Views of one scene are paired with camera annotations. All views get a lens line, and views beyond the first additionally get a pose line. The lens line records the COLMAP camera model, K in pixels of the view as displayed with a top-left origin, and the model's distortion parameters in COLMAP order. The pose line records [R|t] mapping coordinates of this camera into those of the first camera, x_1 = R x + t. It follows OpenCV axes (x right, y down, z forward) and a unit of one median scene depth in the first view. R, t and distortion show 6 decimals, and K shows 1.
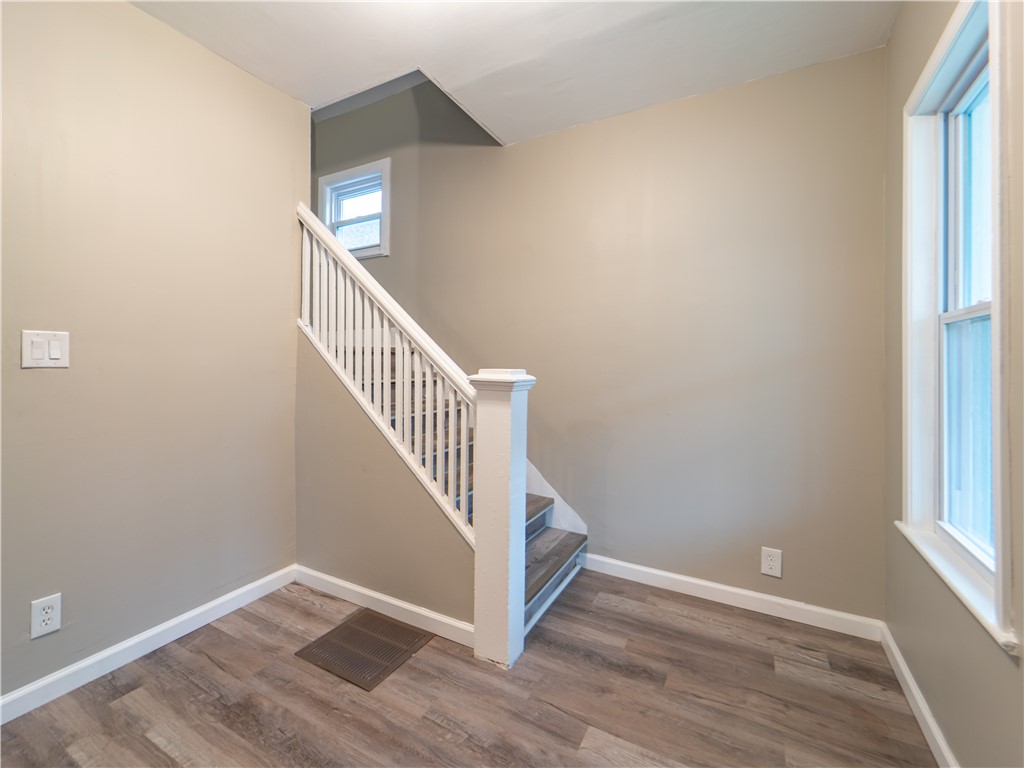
lens RADIAL K [[452.8, 0, 511.7], [0, 452.8, 366.5], [0, 0, 1]] dist [0.000342, -0.000259]
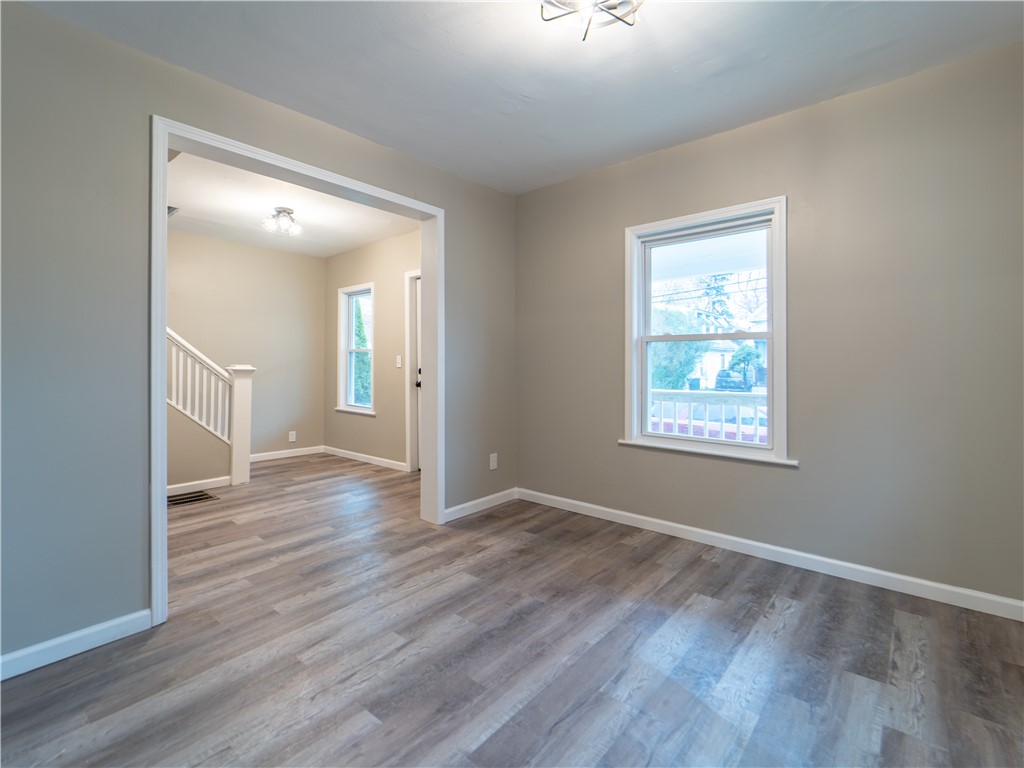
lens RADIAL K [[489.8, 0, 509.6], [0, 489.8, 359.8], [0, 0, 1]] dist [0.000560, -0.000119]
pose [[0.182890, -0.001889, 0.983132, -2.339222], [-0.004193, 0.999988, 0.002701, -0.032568], [-0.983124, -0.004616, 0.182880, -0.890719]]
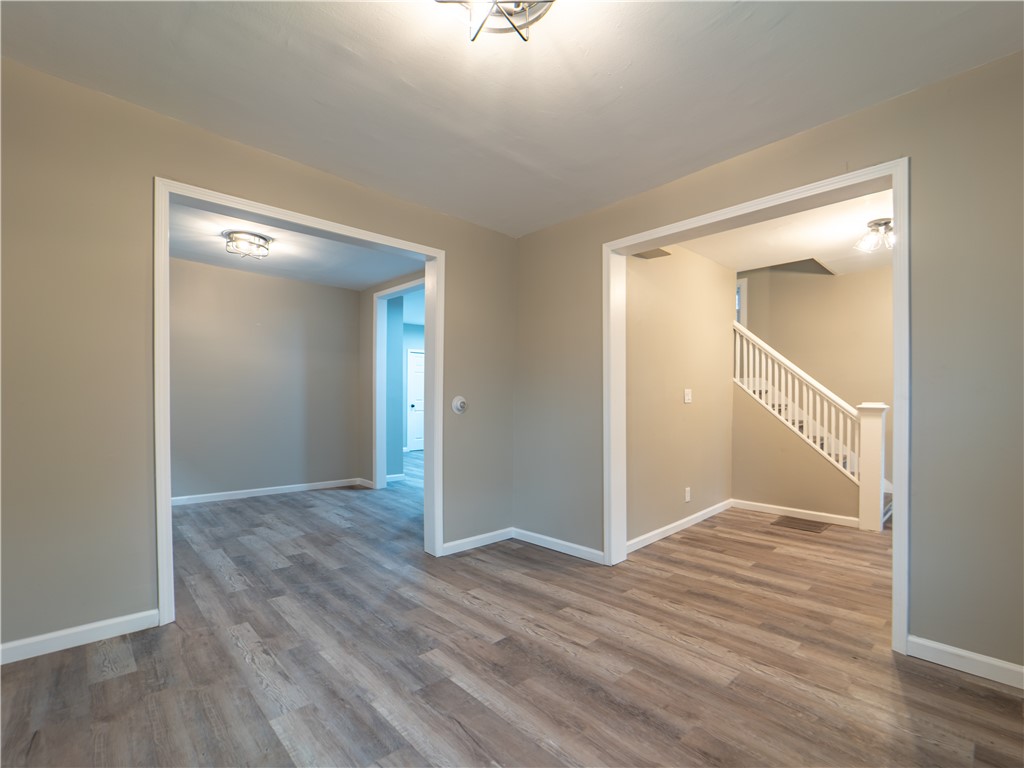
lens RADIAL K [[469.7, 0, 530.7], [0, 469.7, 405.1], [0, 0, 1]] dist [-0.004658, -0.000747]
pose [[0.956749, -0.004356, -0.290882, -0.974084], [0.009184, 0.999842, 0.015233, -0.032244], [0.290770, -0.017246, 0.956638, -1.710389]]
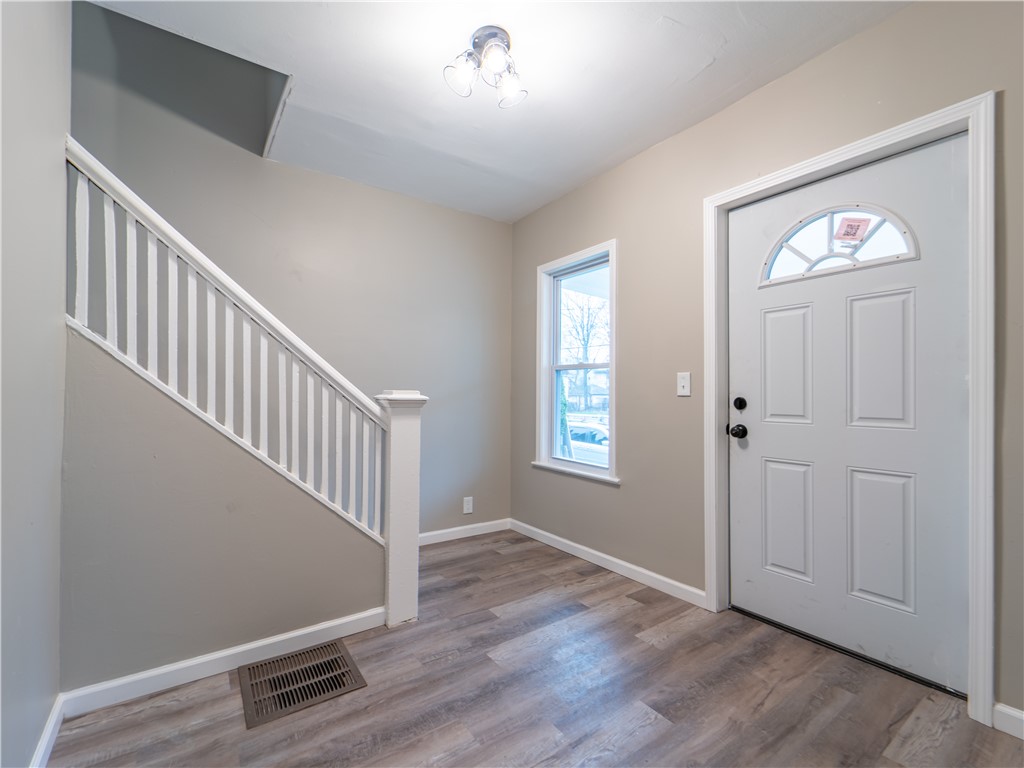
lens RADIAL K [[451.4, 0, 478.4], [0, 451.4, 395.2], [0, 0, 1]] dist [0.001353, -0.000016]
pose [[0.457643, -0.012888, 0.889043, -1.037304], [0.000557, 0.999899, 0.014208, 0.003146], [-0.889136, -0.006007, 0.457603, 0.241798]]
